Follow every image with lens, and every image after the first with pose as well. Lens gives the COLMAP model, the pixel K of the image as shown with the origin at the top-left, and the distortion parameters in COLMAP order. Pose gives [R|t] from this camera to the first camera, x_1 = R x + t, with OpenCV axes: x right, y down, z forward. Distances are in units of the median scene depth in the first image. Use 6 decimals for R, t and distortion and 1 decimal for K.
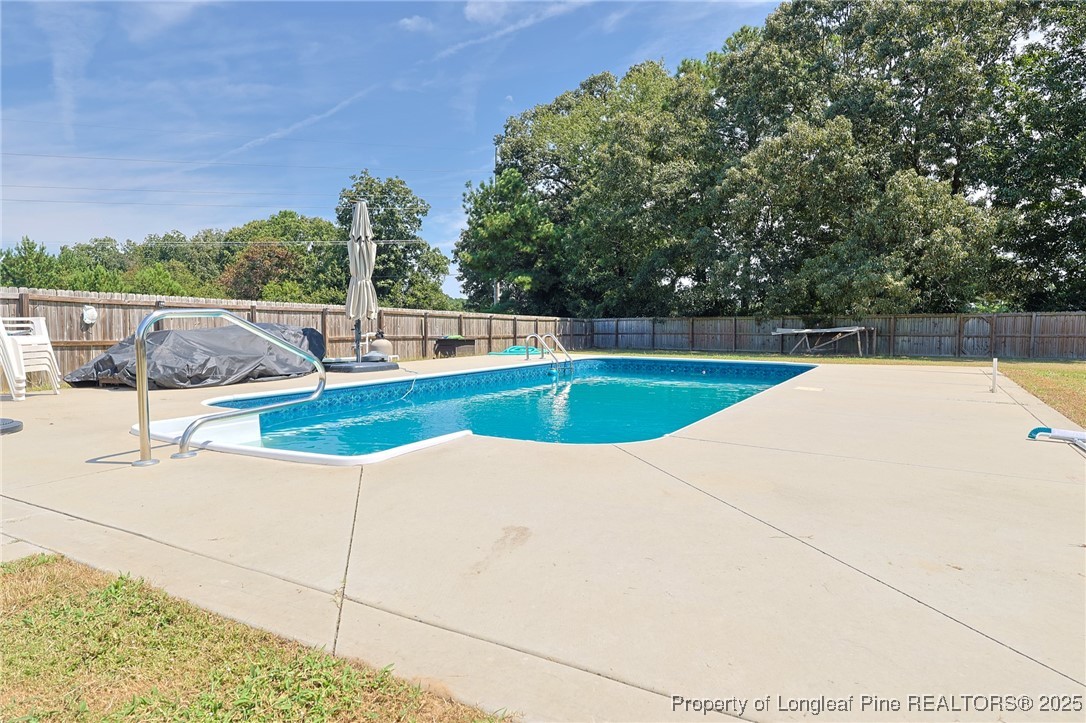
lens RADIAL K [[643.5, 0, 543.0], [0, 643.5, 361.5], [0, 0, 1]] dist [0.001562, -0.000318]
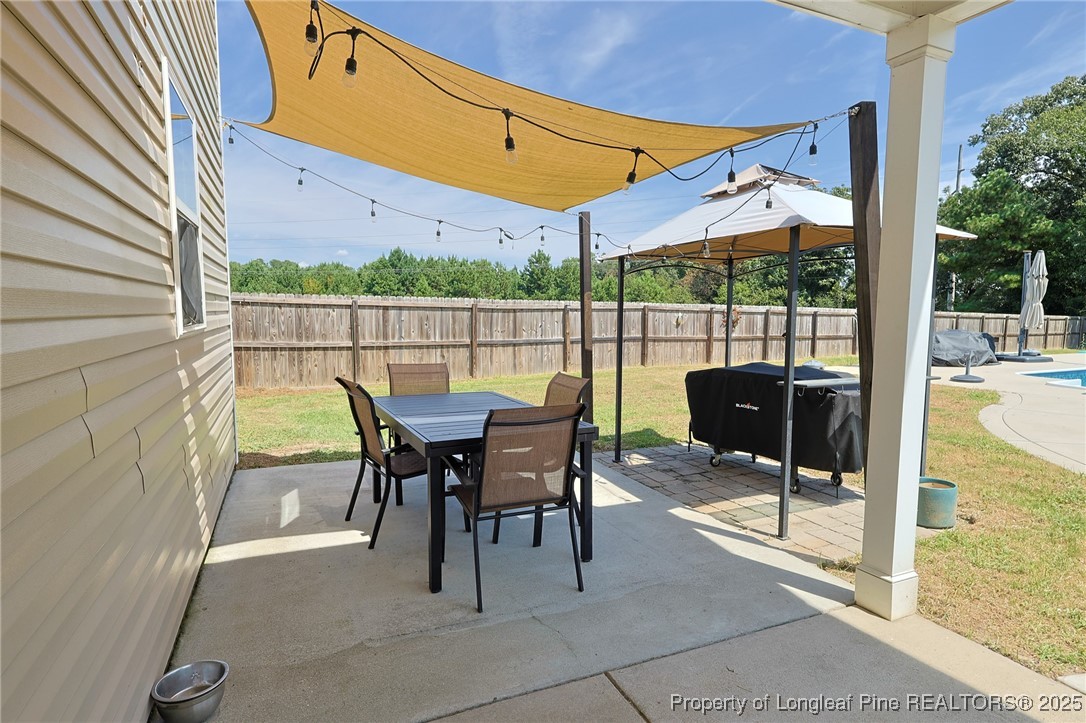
lens RADIAL K [[581.2, 0, 543.0], [0, 581.2, 361.5], [0, 0, 1]] dist [0.000253, 0.000421]
pose [[0.818147, 0.050984, -0.572745, -0.102674], [-0.038116, 0.998679, 0.034453, 0.002543], [0.573745, -0.006357, 0.819010, -0.190520]]
